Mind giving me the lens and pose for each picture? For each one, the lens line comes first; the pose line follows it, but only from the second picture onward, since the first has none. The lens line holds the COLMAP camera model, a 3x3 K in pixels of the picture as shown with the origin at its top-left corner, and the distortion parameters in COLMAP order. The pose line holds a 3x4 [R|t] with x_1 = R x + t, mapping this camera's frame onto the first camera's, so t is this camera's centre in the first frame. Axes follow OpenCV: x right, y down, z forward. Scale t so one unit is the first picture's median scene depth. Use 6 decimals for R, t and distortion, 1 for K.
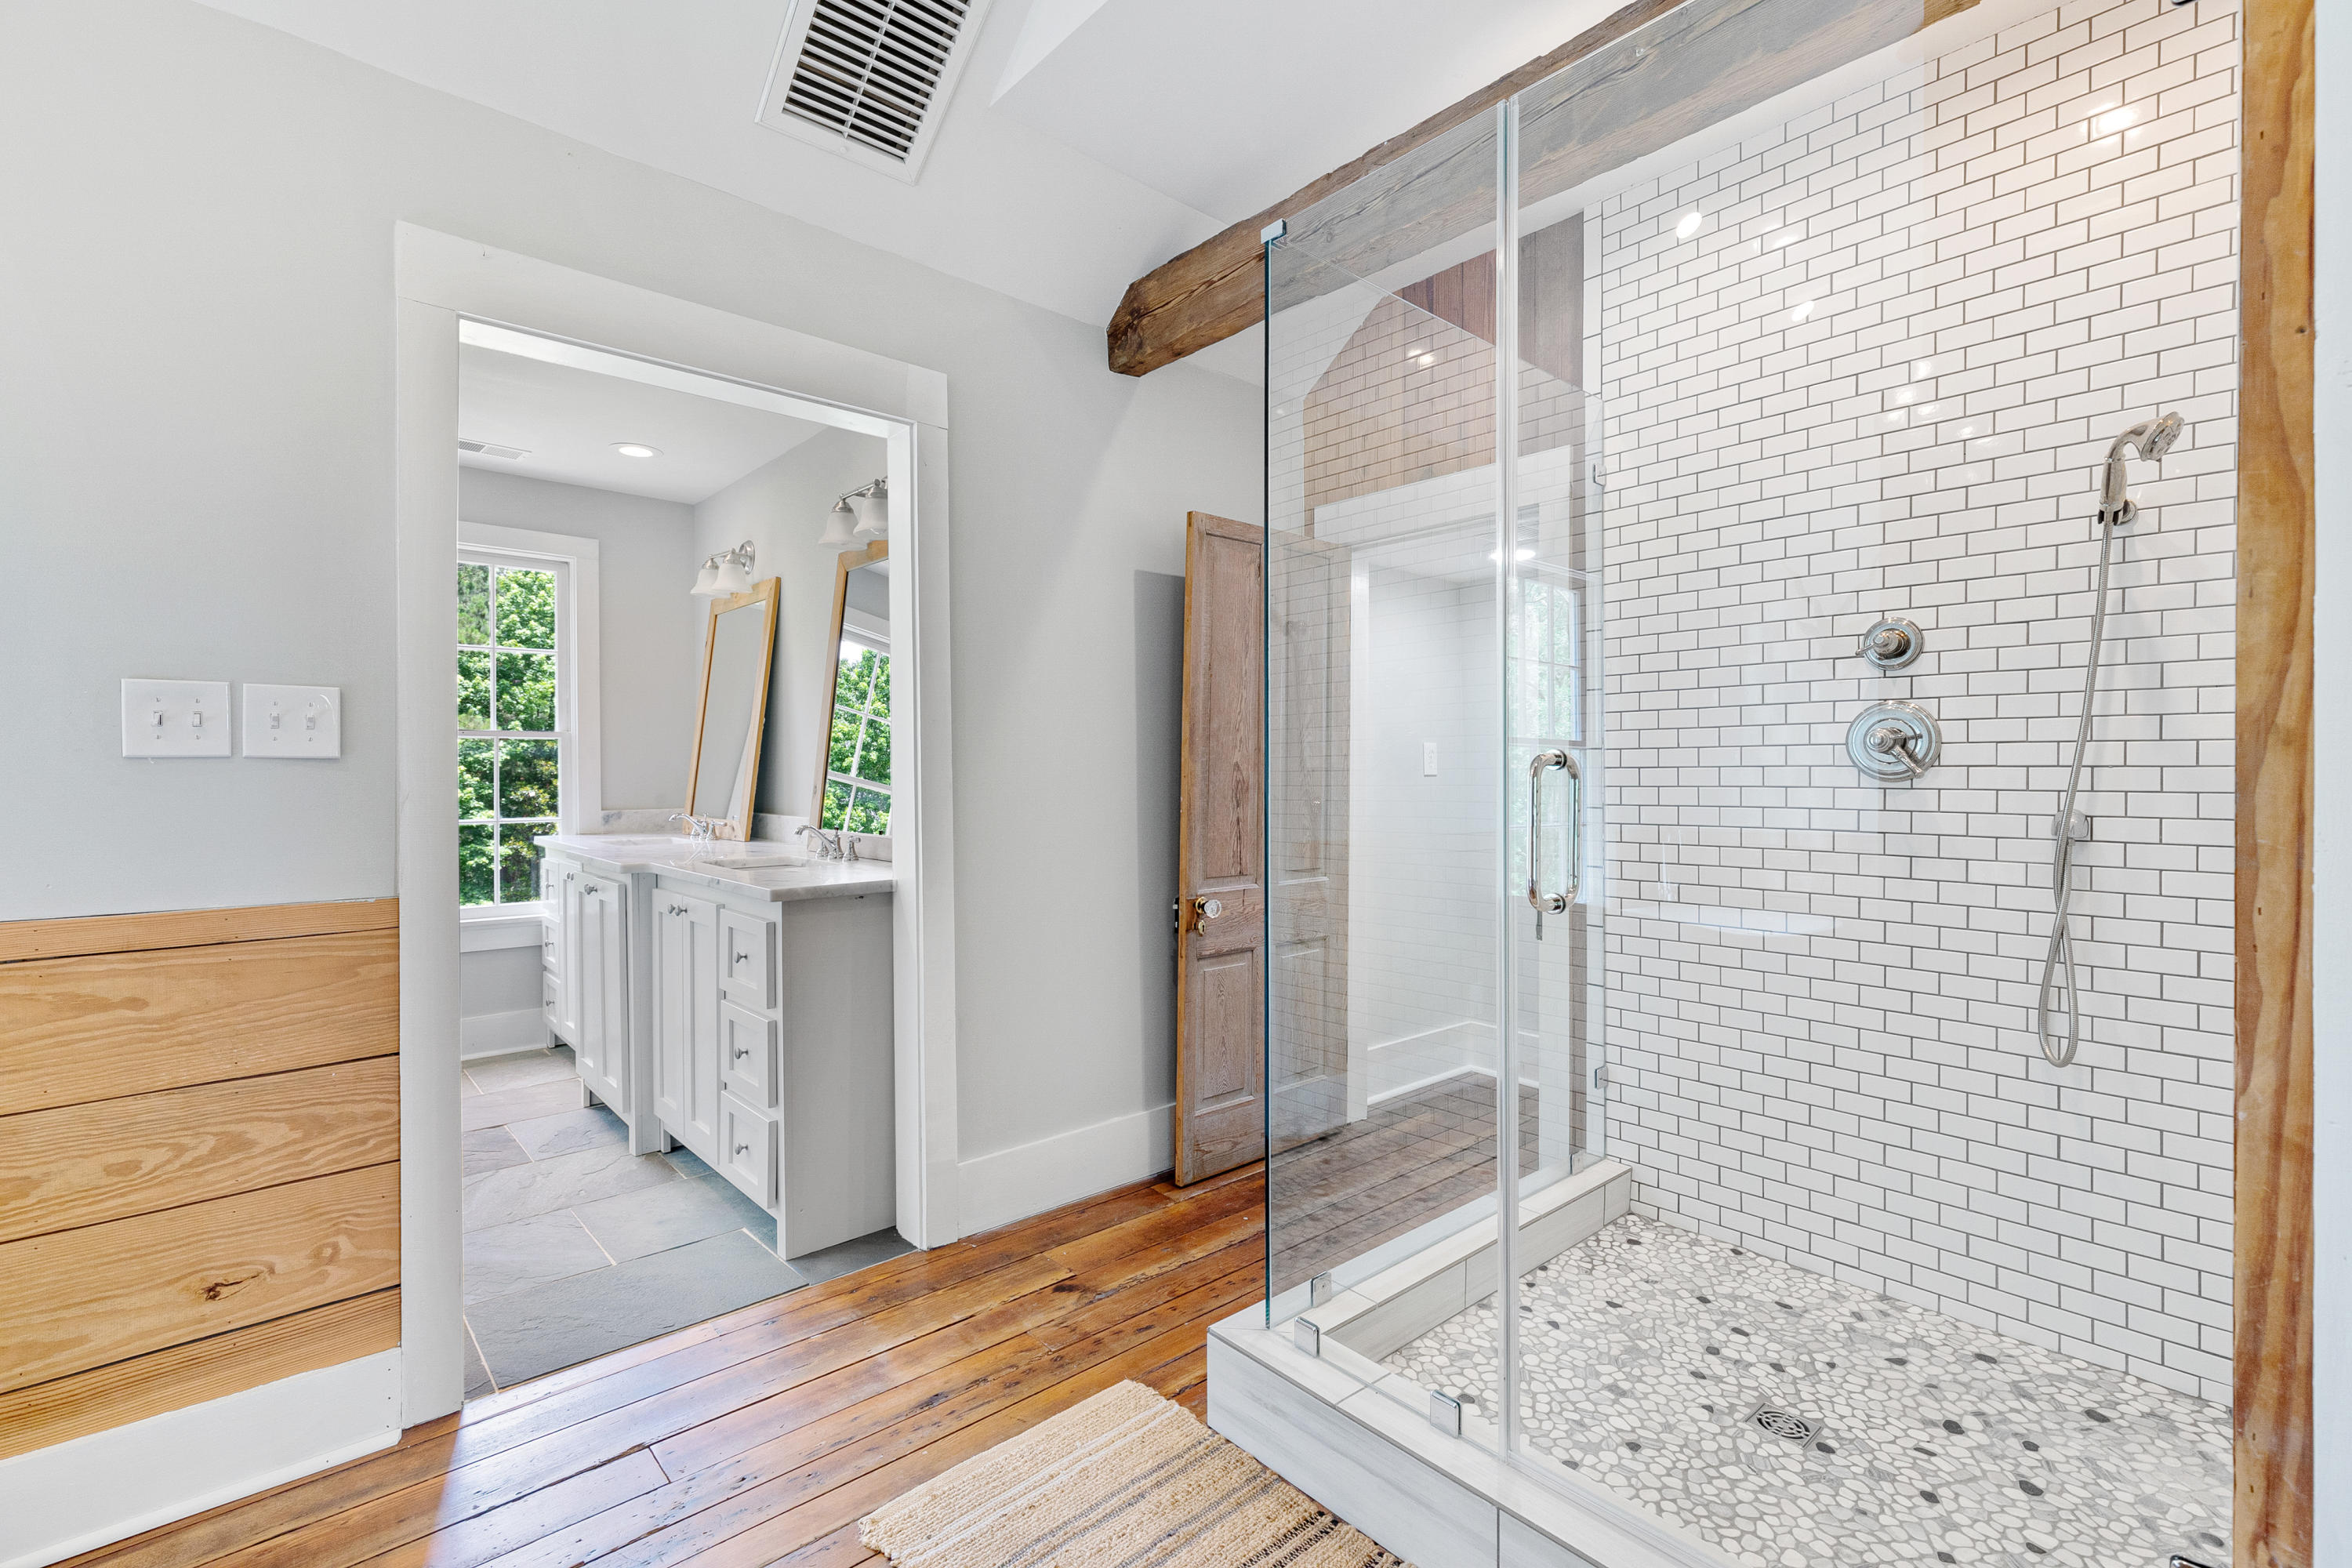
lens RADIAL K [[1043.6, 0, 1182.8], [0, 1043.6, 781.9], [0, 0, 1]] dist [0.001495, 0.000528]
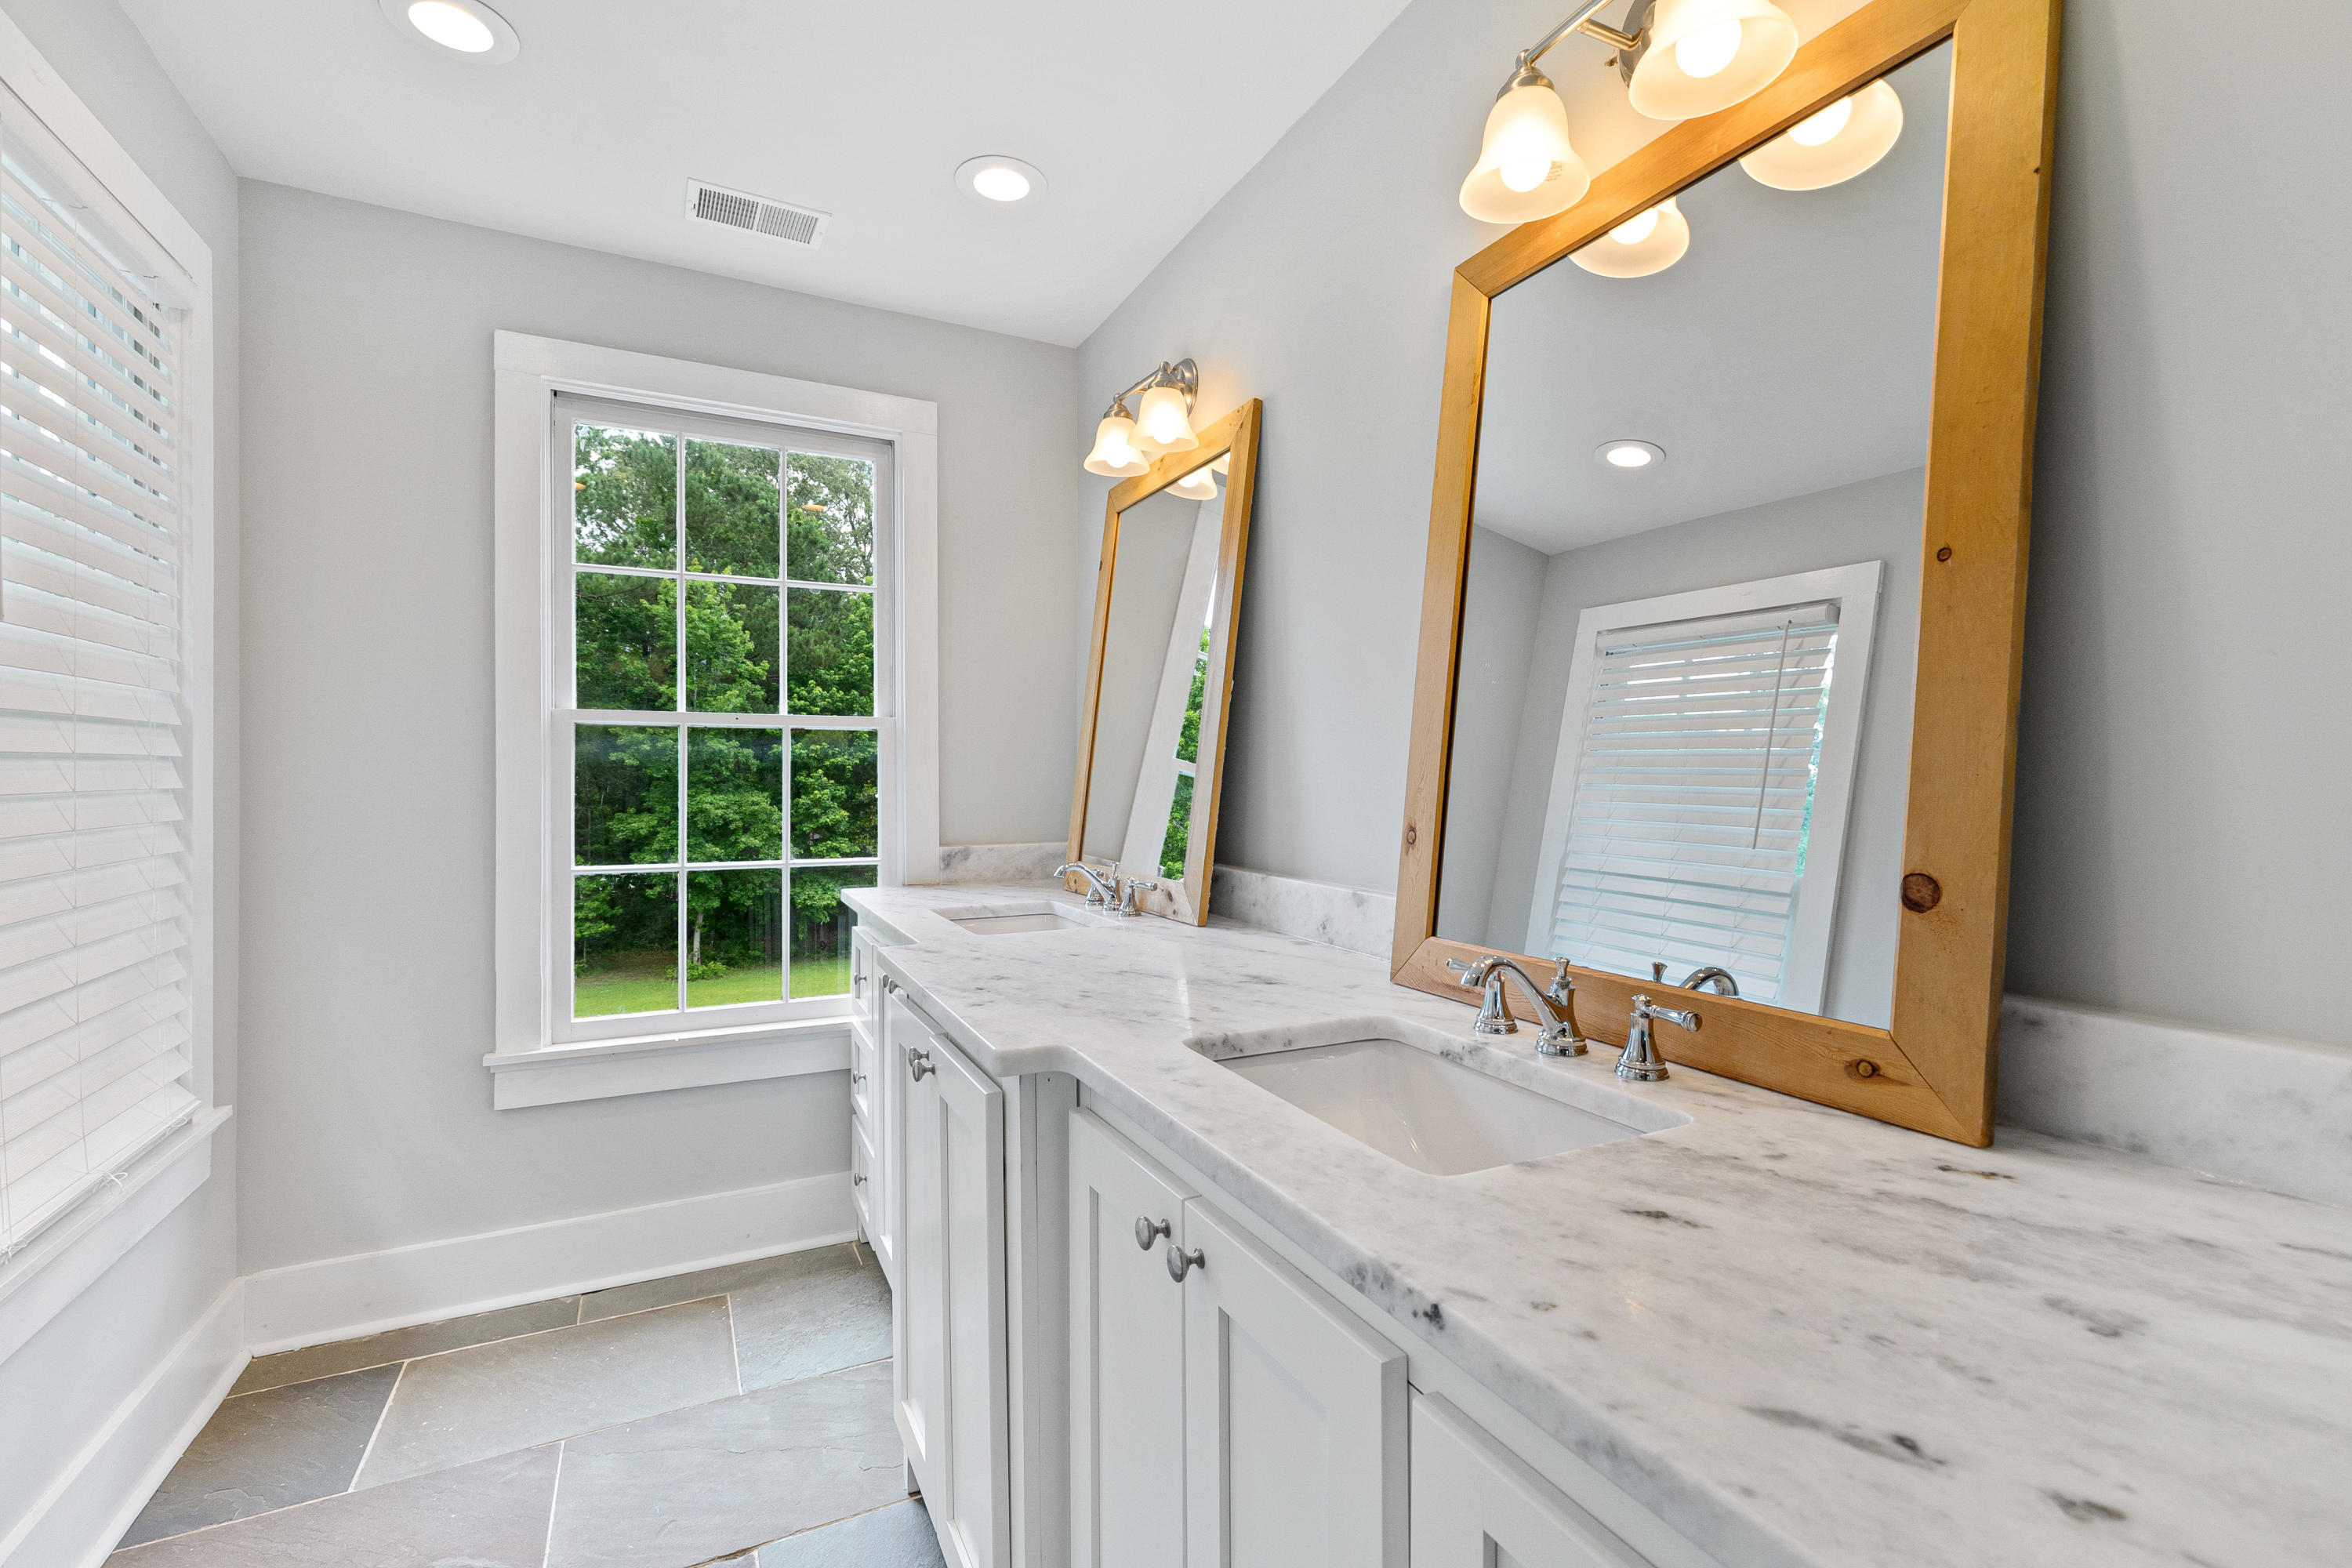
lens RADIAL K [[1043.6, 0, 1172.7], [0, 1043.6, 784.5], [0, 0, 1]] dist [0.001495, 0.000528]
pose [[0.960048, 0.005736, -0.279777, -0.923600], [-0.006087, 0.999981, -0.000385, -0.031618], [0.279770, 0.002072, 0.960065, 1.635336]]
